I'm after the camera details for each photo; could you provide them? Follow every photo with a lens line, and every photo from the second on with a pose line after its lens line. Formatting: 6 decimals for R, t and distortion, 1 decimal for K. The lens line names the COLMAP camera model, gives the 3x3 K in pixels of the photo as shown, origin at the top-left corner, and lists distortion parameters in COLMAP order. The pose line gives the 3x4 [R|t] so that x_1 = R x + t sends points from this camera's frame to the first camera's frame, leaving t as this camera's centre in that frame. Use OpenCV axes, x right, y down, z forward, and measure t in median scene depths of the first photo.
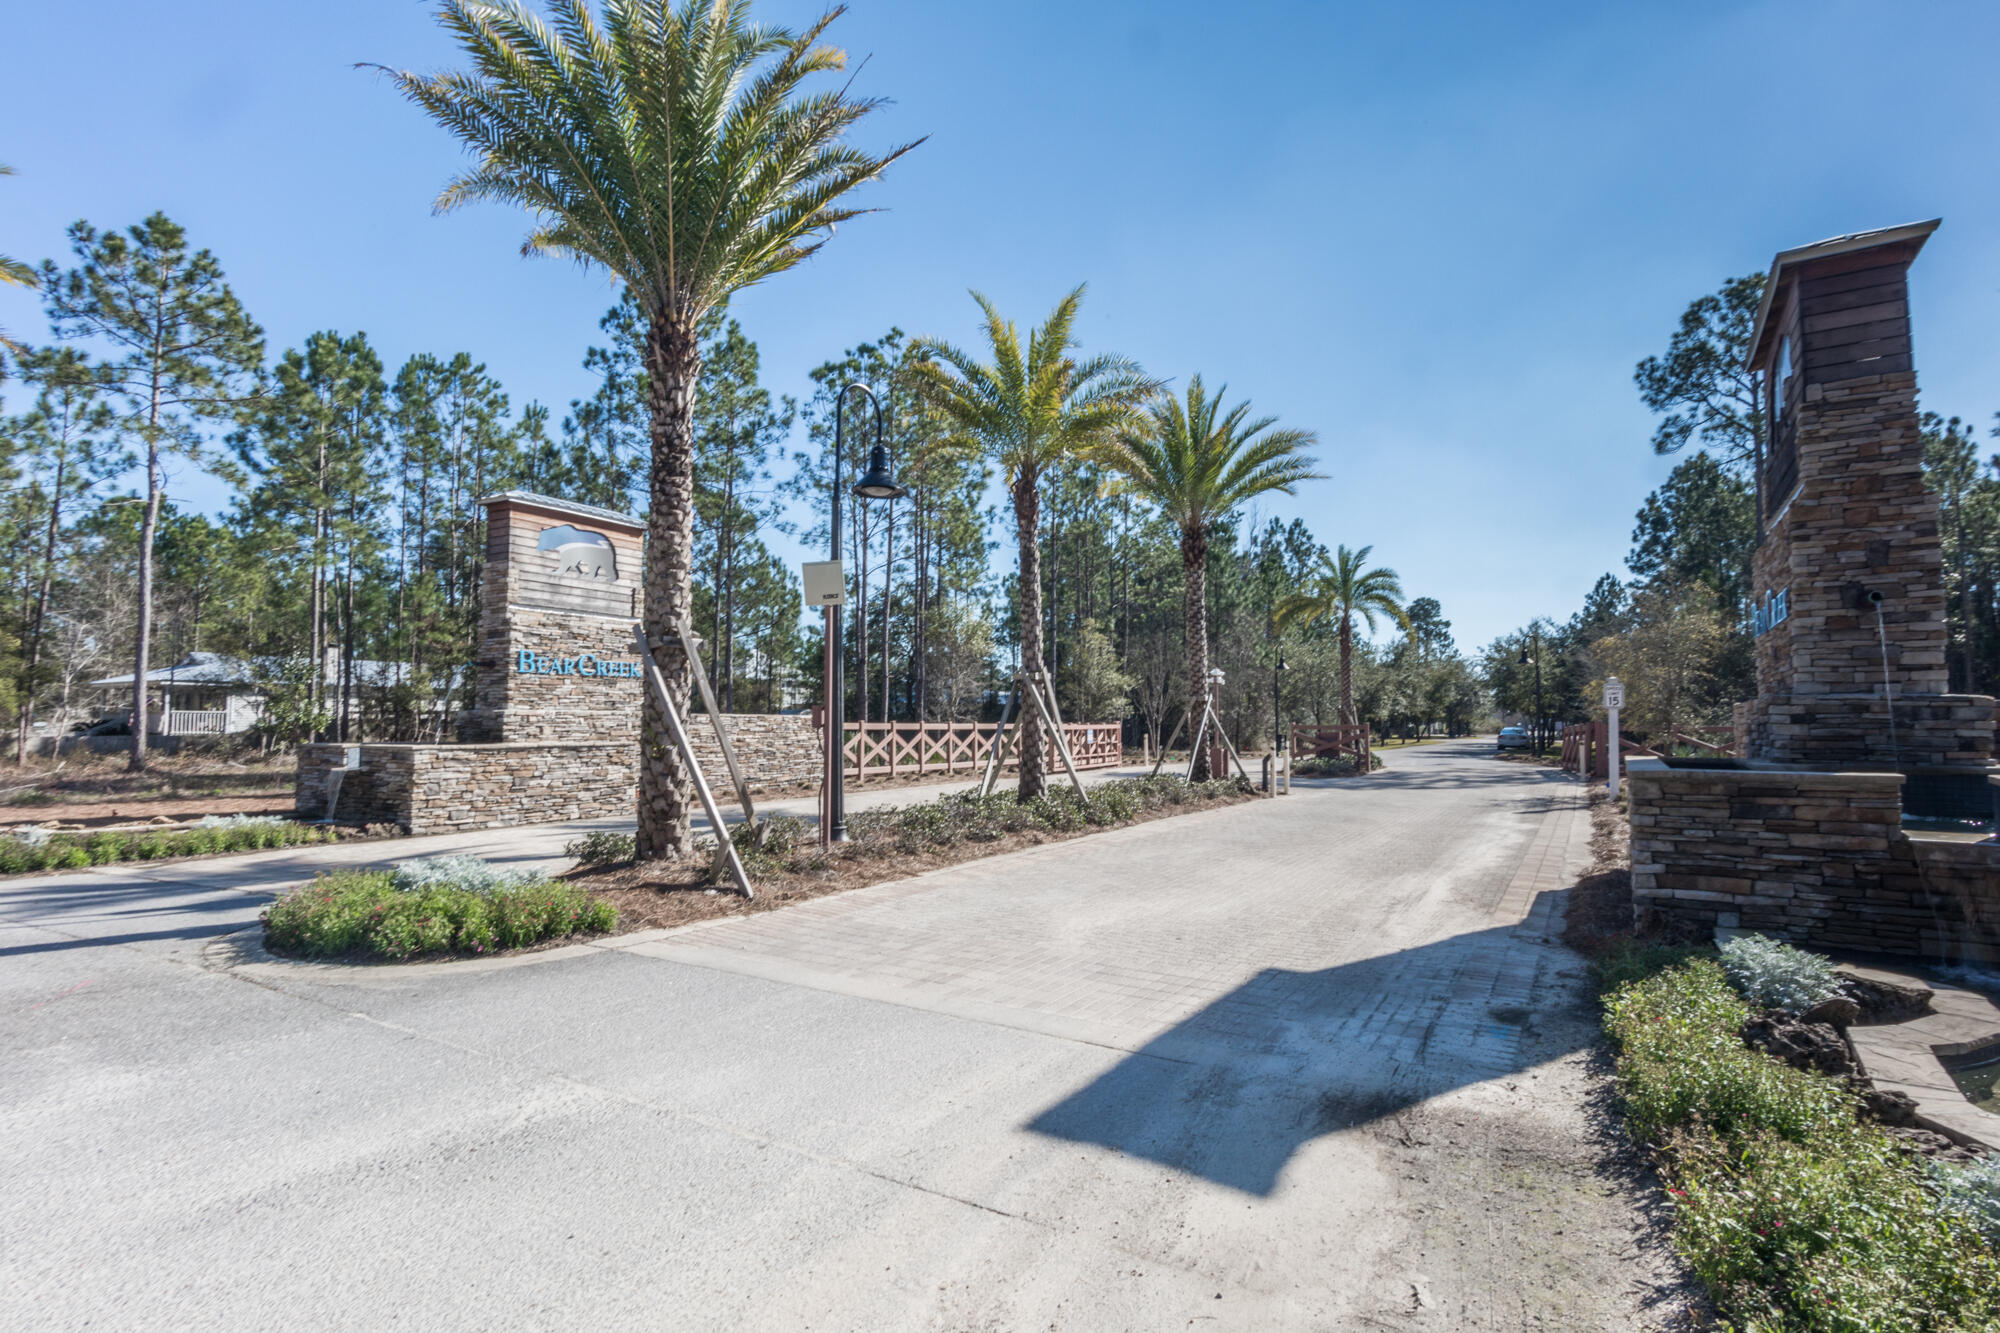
lens RADIAL K [[1002.2, 0, 1006.2], [0, 1002.2, 686.8], [0, 0, 1]] dist [-0.001289, -0.000193]
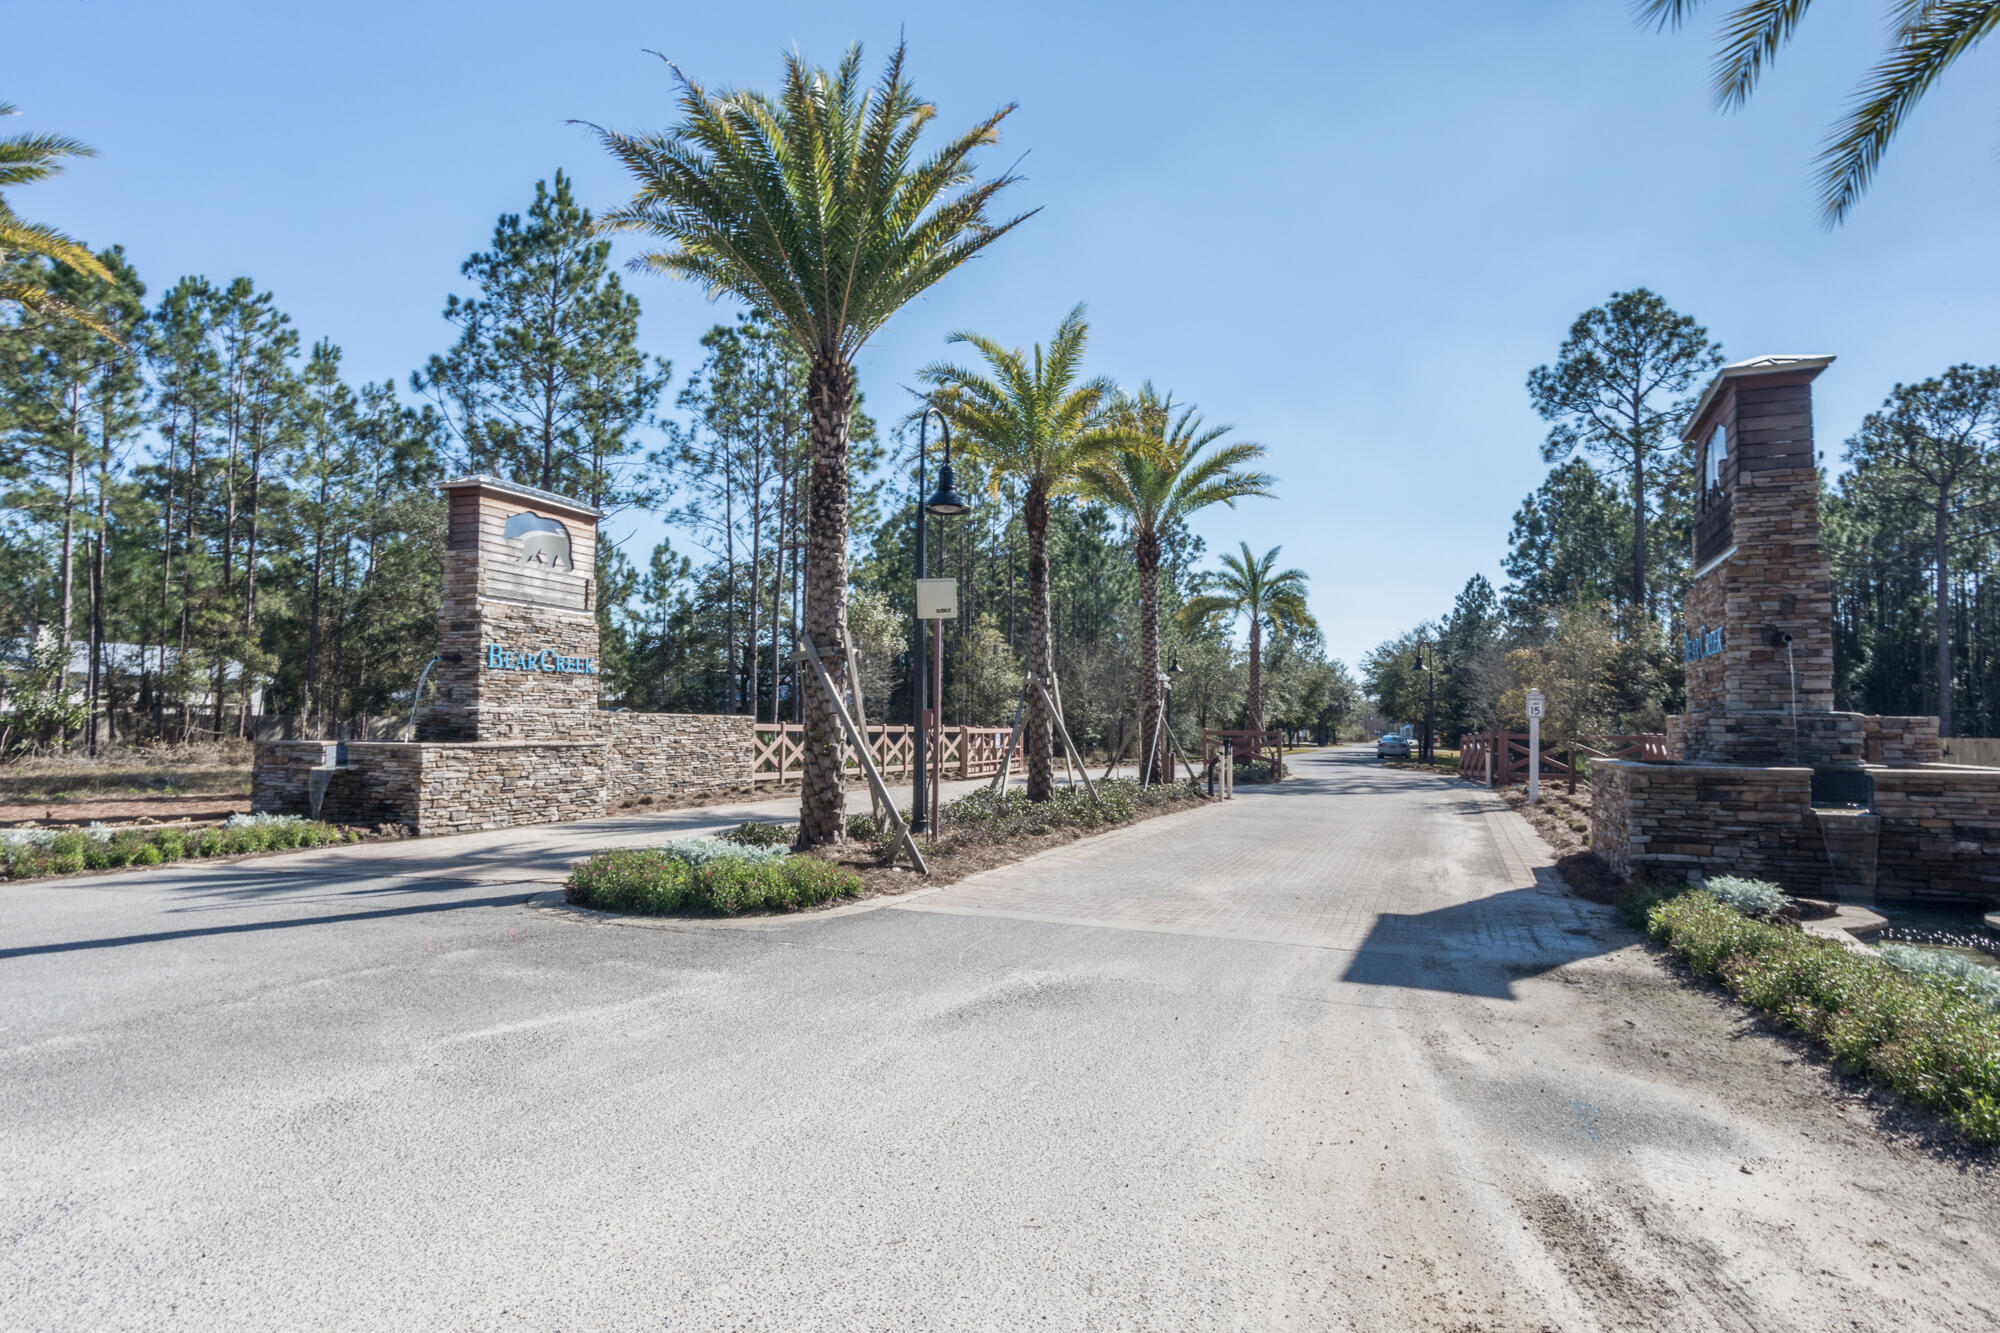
lens RADIAL K [[1157.8, 0, 997.4], [0, 1157.8, 691.8], [0, 0, 1]] dist [-0.001853, 0.001076]
pose [[0.987951, 0.014148, 0.154118, -0.139361], [-0.015108, 0.999873, 0.005058, -0.003477], [-0.154027, -0.007326, 0.988040, -0.123503]]
